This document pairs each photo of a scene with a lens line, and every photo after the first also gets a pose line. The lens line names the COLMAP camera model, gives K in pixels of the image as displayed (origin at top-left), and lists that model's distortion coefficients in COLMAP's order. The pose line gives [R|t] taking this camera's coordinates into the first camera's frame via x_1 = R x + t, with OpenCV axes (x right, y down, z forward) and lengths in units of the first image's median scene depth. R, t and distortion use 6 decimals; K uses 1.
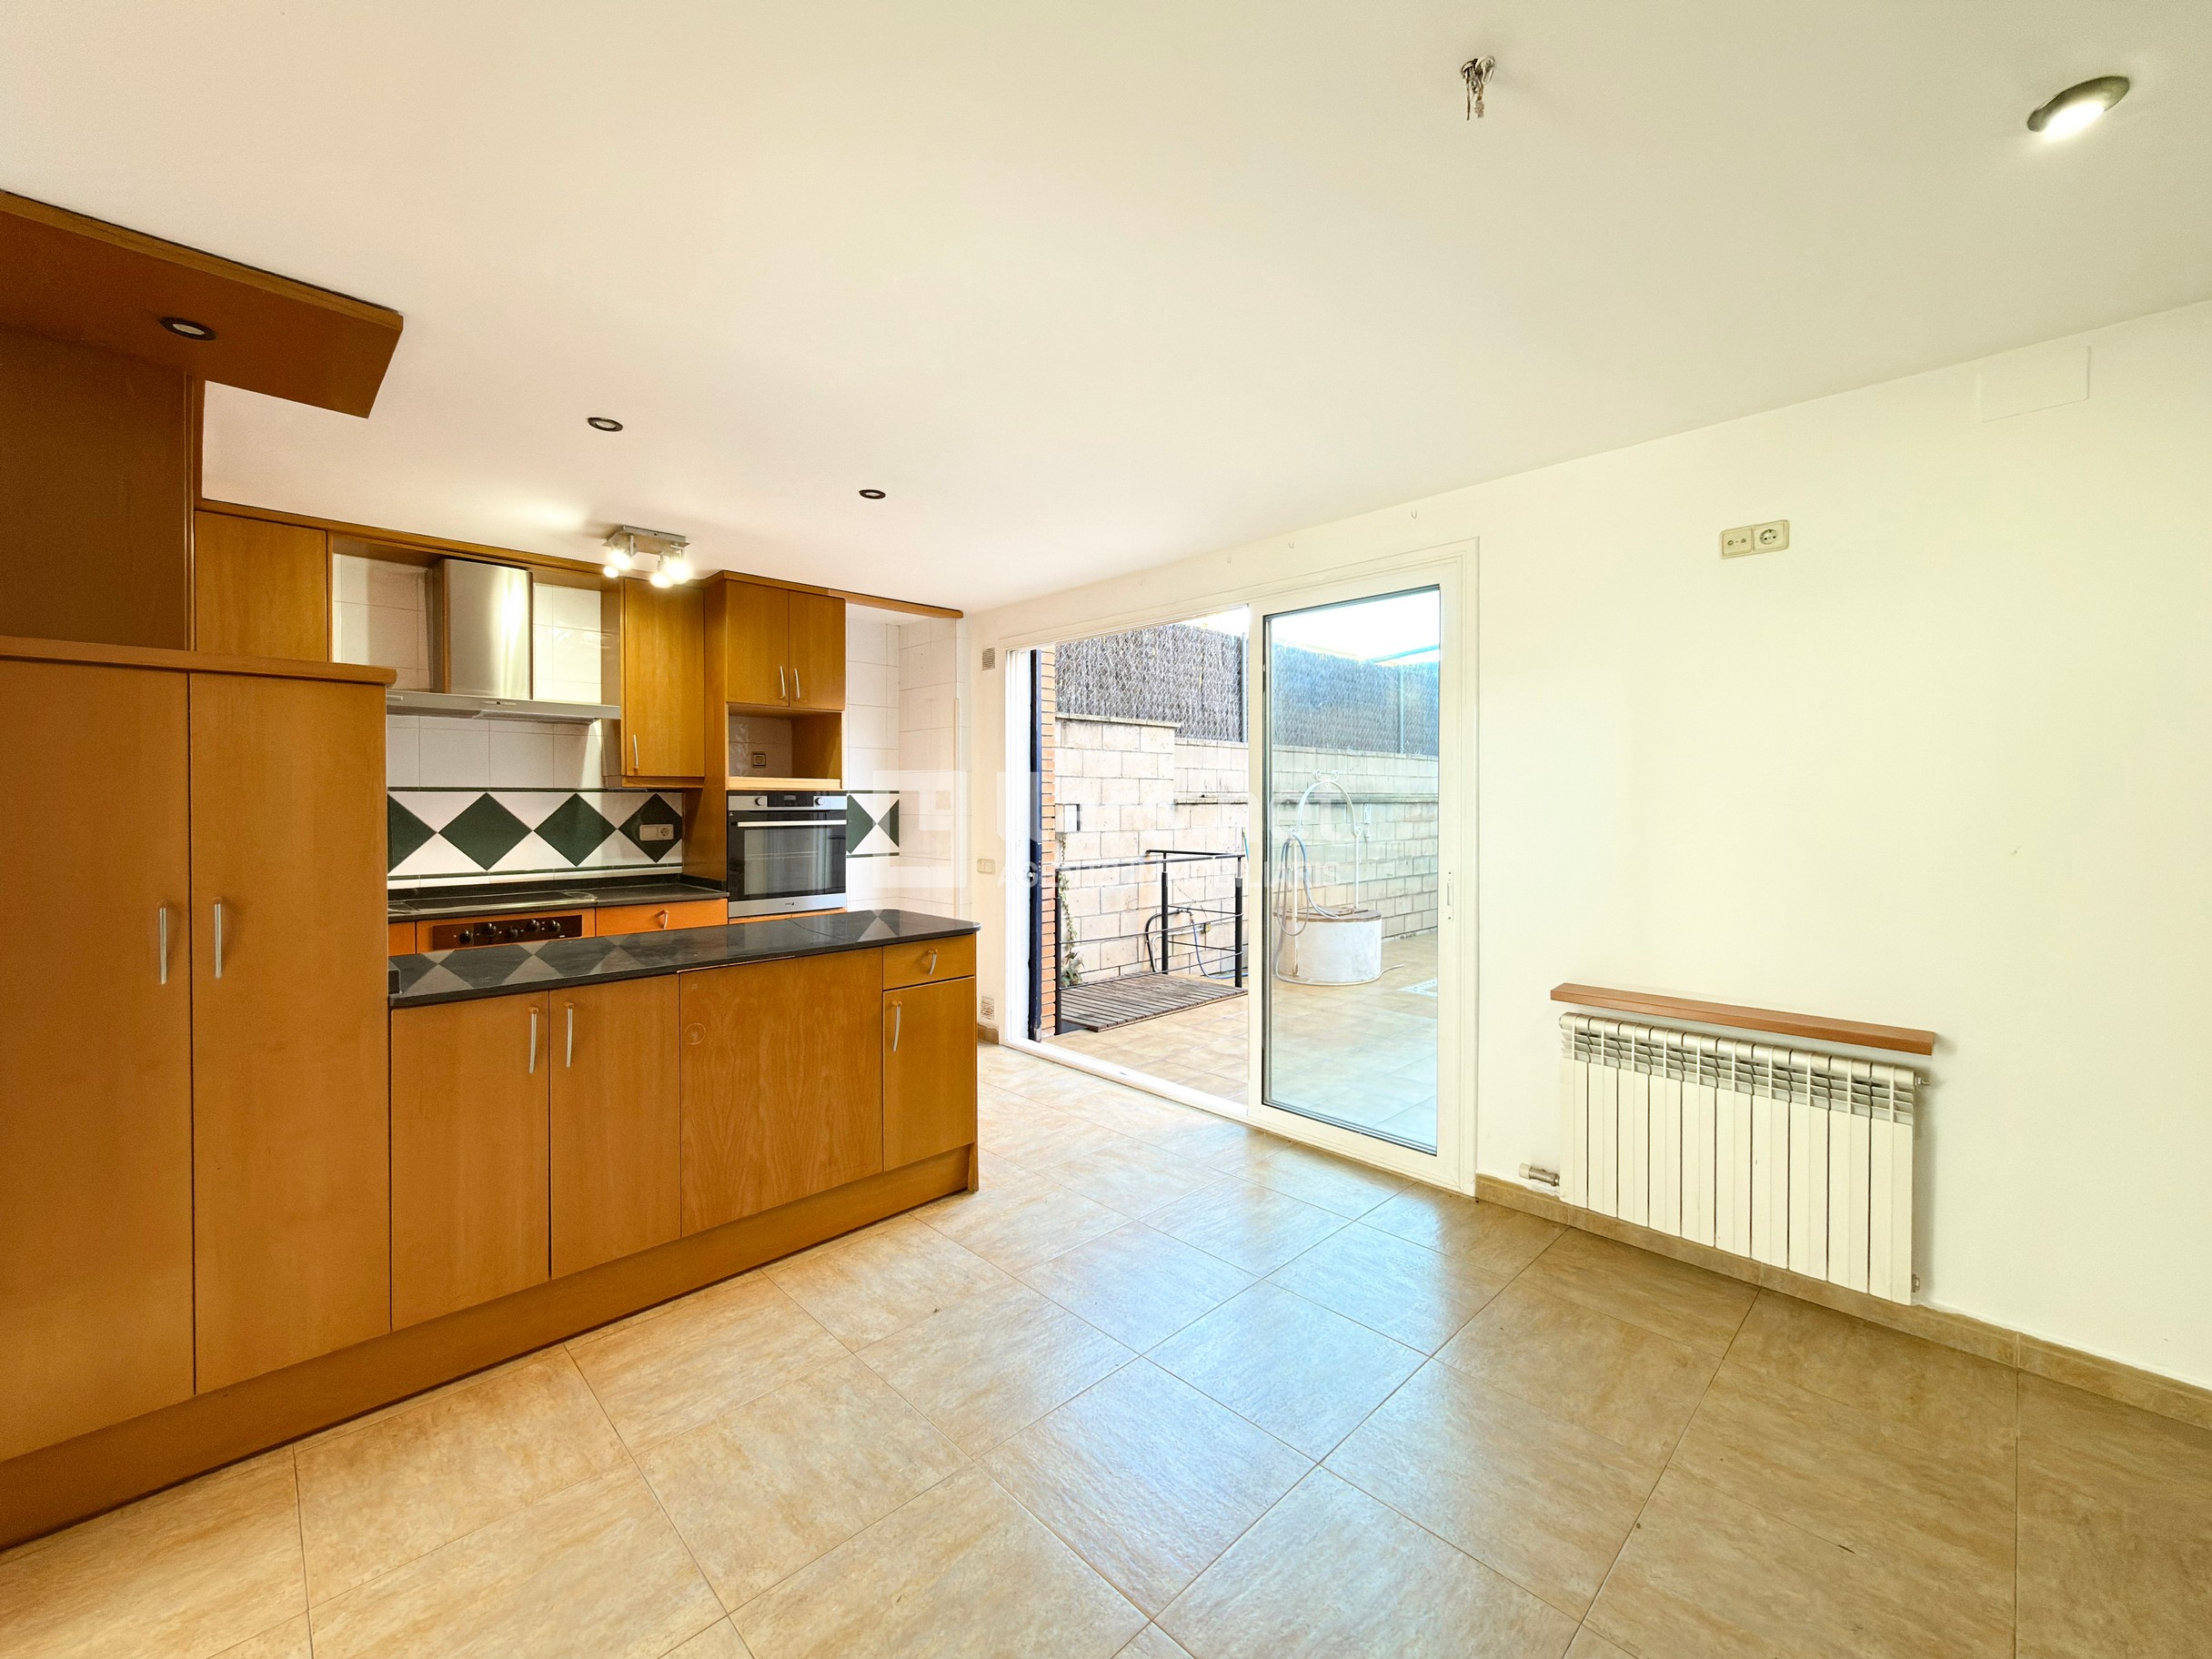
lens RADIAL K [[895.4, 0, 1106.8], [0, 895.4, 802.9], [0, 0, 1]] dist [0.000215, -0.000299]
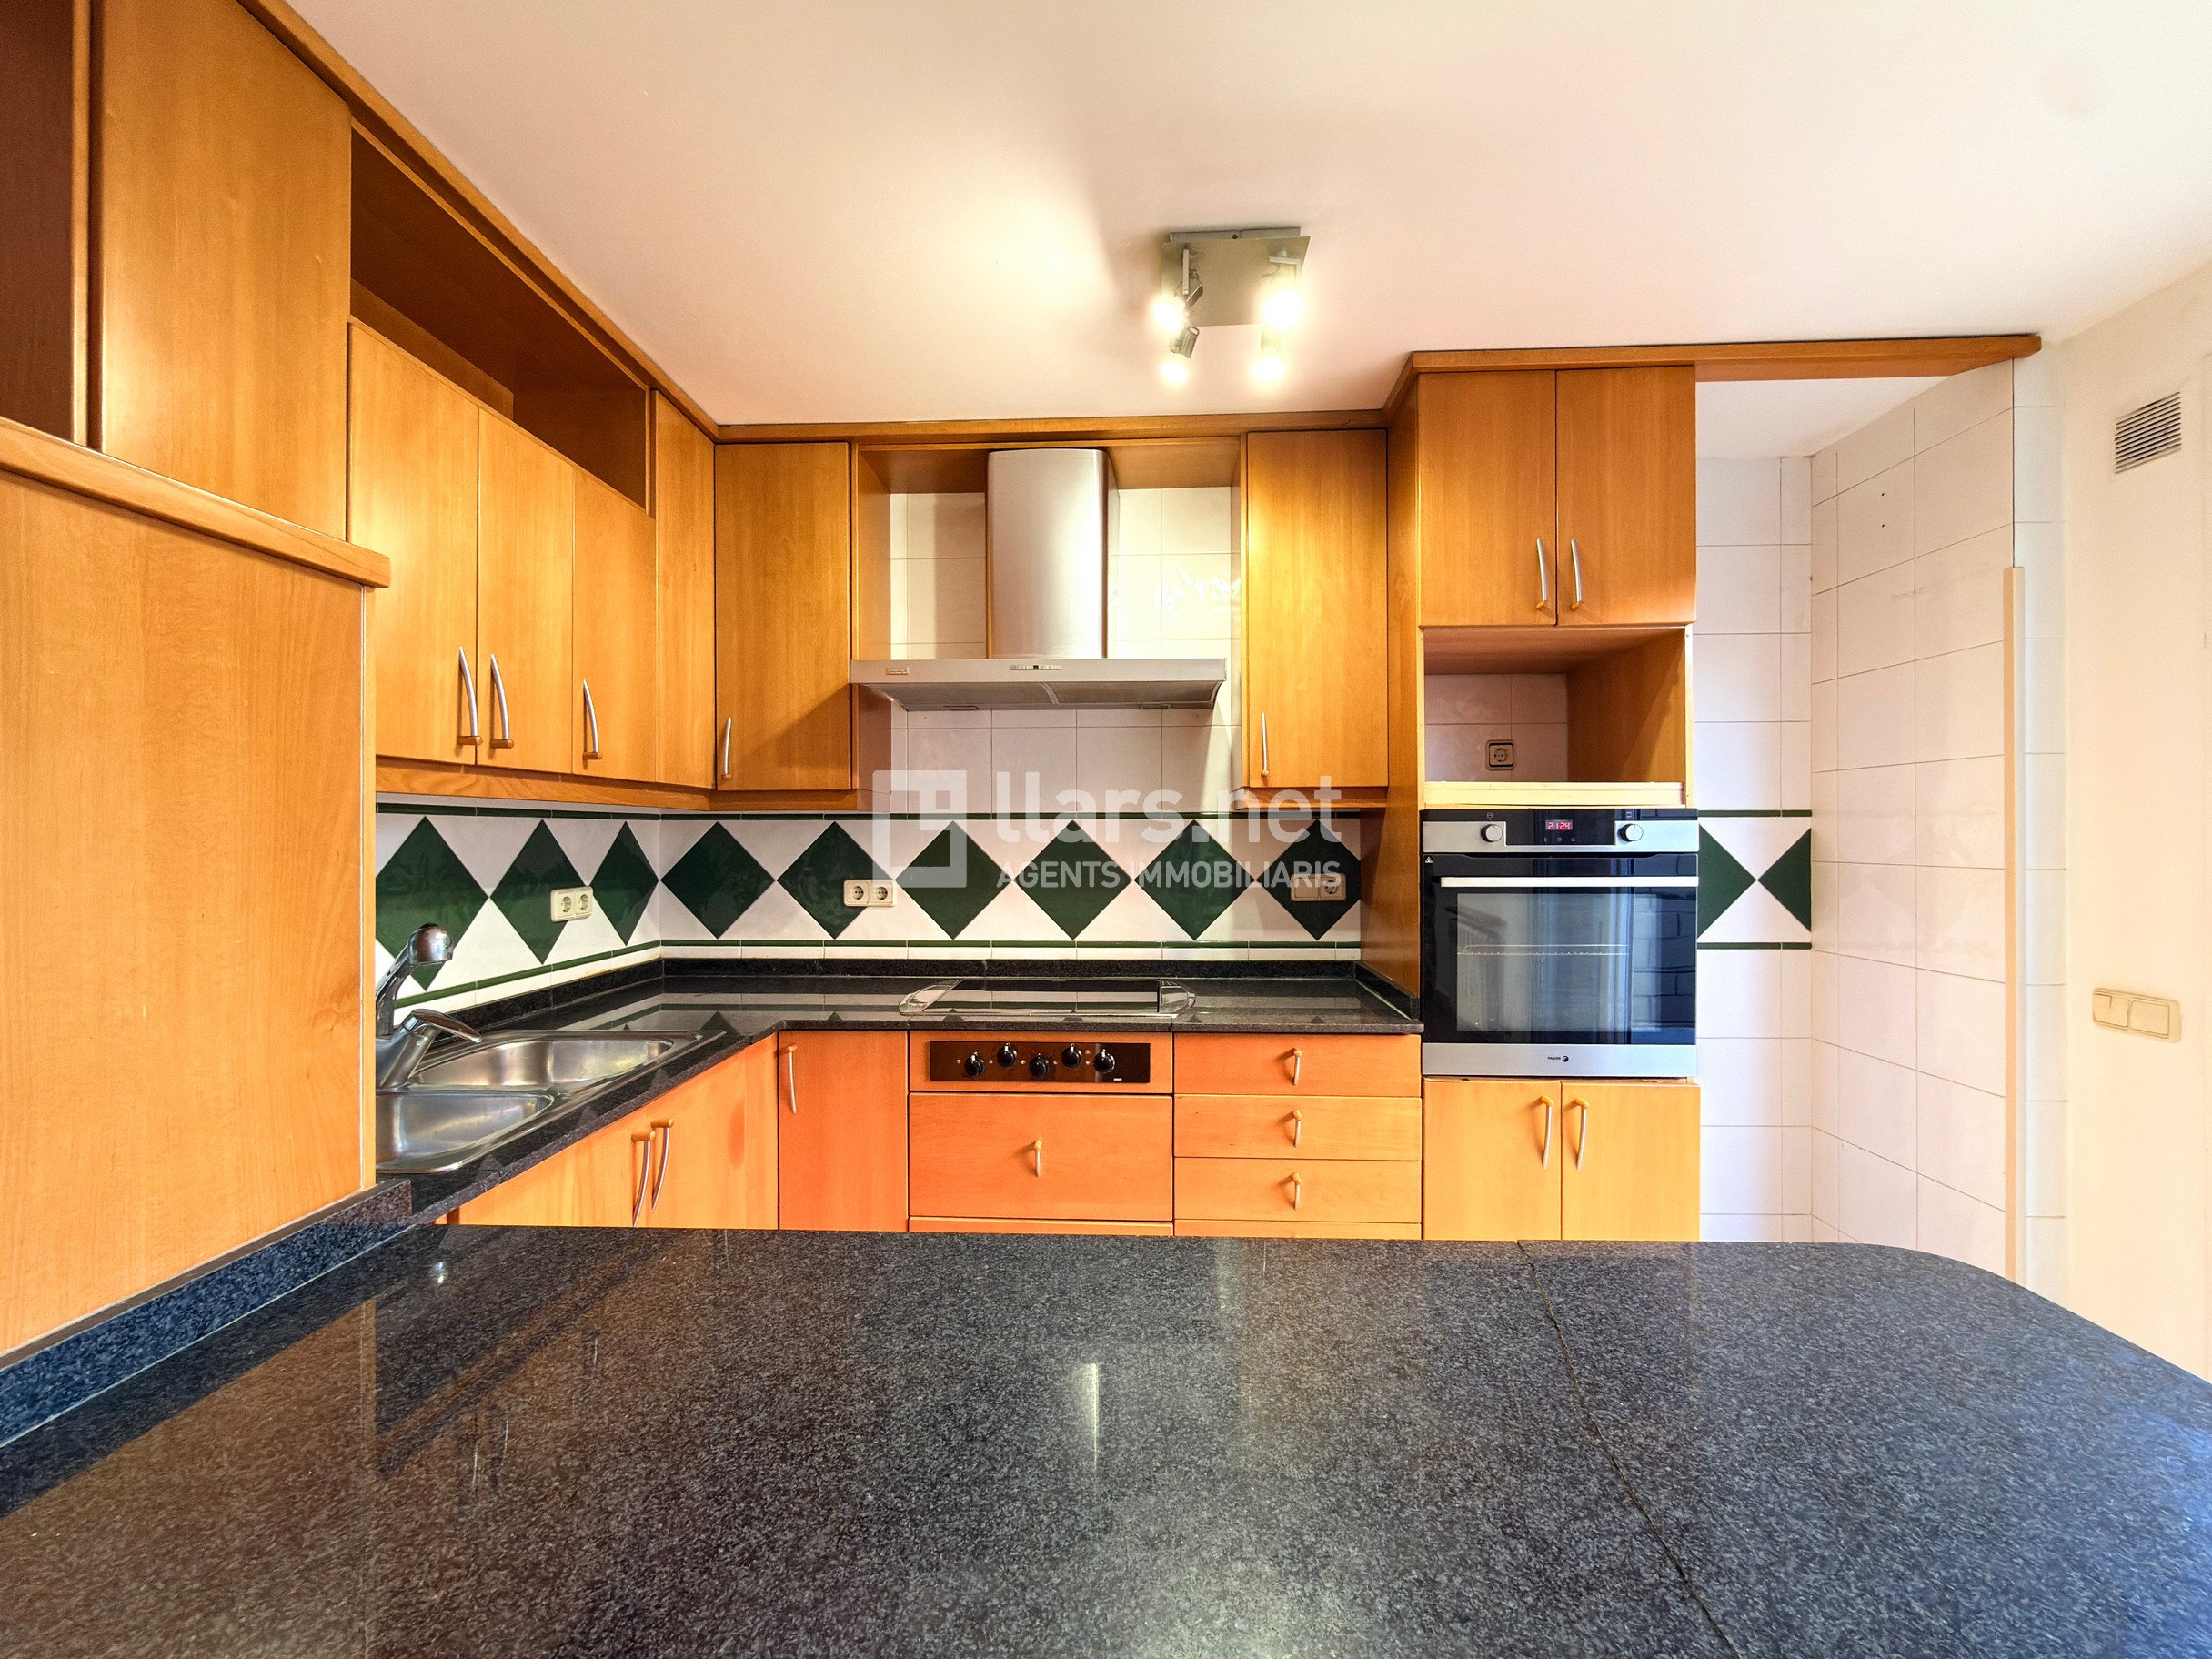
lens RADIAL K [[900.5, 0, 1110.1], [0, 900.5, 831.2], [0, 0, 1]] dist [0.000011, 0.000409]
pose [[0.682686, -0.004070, -0.730701, -0.170352], [-0.001757, 0.999972, -0.007212, 0.001019], [0.730710, 0.006207, 0.682660, 0.505977]]
